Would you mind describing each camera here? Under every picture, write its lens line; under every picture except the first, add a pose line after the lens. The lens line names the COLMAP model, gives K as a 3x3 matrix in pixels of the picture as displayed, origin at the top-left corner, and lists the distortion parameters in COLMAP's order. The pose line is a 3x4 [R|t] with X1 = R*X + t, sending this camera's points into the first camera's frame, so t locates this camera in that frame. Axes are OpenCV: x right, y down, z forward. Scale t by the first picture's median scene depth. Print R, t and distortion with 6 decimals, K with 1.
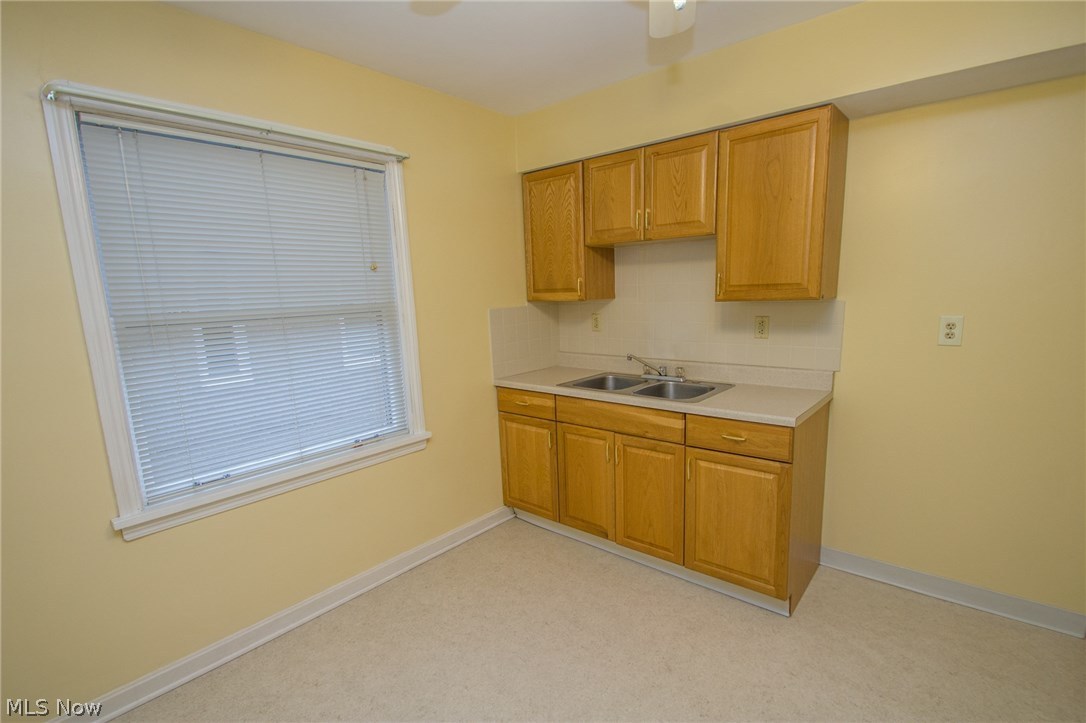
lens RADIAL K [[508.9, 0, 549.7], [0, 508.9, 385.1], [0, 0, 1]] dist [0.014408, -0.014415]
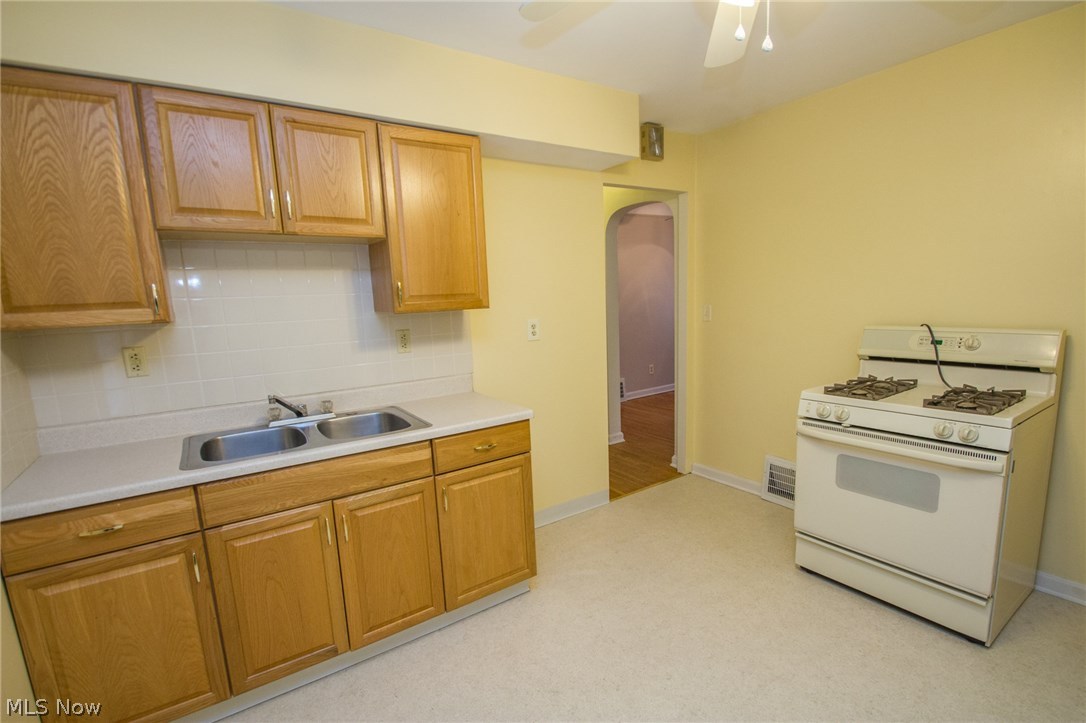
lens RADIAL K [[502.0, 0, 549.5], [0, 502.0, 383.7], [0, 0, 1]] dist [-0.001050, -0.010733]
pose [[0.265823, -0.146265, 0.952861, -0.447852], [0.205722, 0.974261, 0.092159, -0.069438], [-0.941816, 0.171526, 0.289071, 0.507573]]
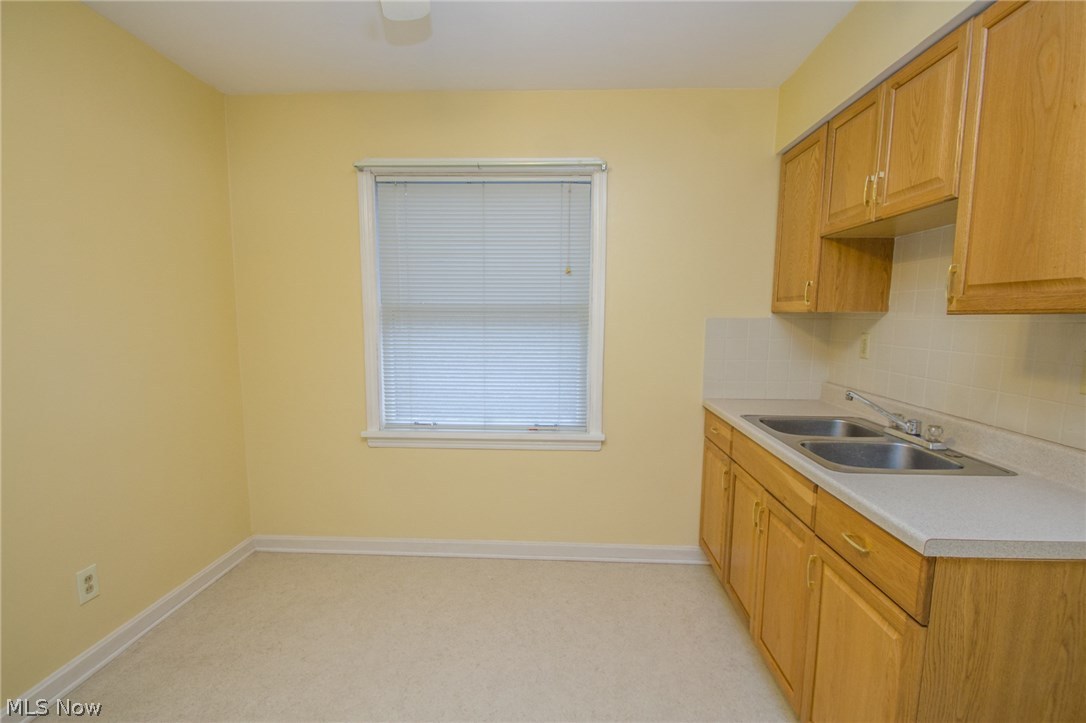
lens RADIAL K [[508.9, 0, 549.7], [0, 508.9, 385.1], [0, 0, 1]] dist [0.014408, -0.014415]
pose [[0.616235, 0.145807, -0.773947, 0.499018], [-0.175727, 0.983394, 0.045347, -0.033626], [0.767707, 0.108059, 0.631624, 0.301457]]
